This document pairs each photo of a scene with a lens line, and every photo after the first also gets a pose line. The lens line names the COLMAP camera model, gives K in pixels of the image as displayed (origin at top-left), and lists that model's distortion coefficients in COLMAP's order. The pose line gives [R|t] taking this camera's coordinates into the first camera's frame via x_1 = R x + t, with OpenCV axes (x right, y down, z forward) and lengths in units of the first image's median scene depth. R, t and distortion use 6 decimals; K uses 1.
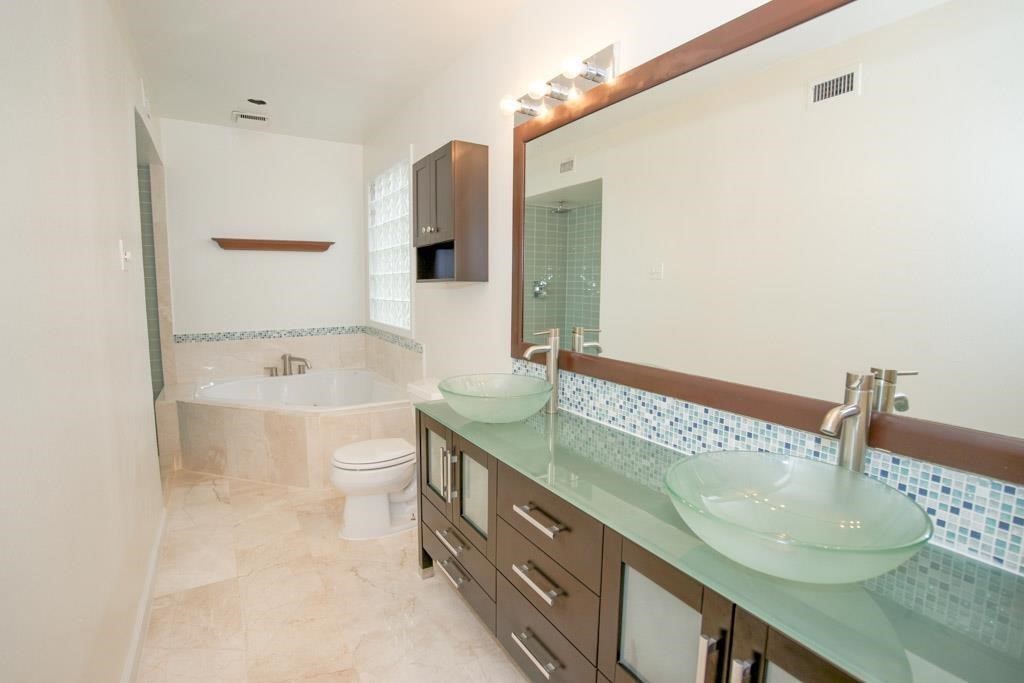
lens RADIAL K [[472.7, 0, 512.0], [0, 472.7, 341.5], [0, 0, 1]] dist [-0.085090, 0.000057]
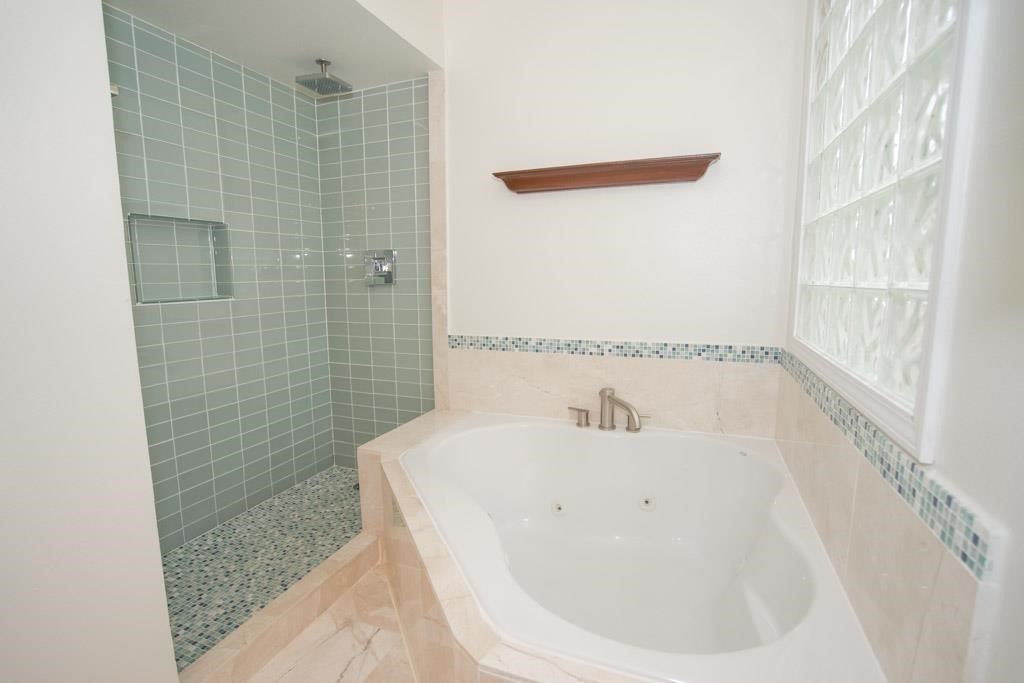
lens RADIAL K [[472.7, 0, 512.0], [0, 472.7, 341.5], [0, 0, 1]] dist [-0.085090, 0.000057]
pose [[0.601208, 0.095498, -0.793366, -0.141847], [-0.081777, 0.994973, 0.057796, -0.047252], [0.794897, 0.030132, 0.605996, 0.600678]]
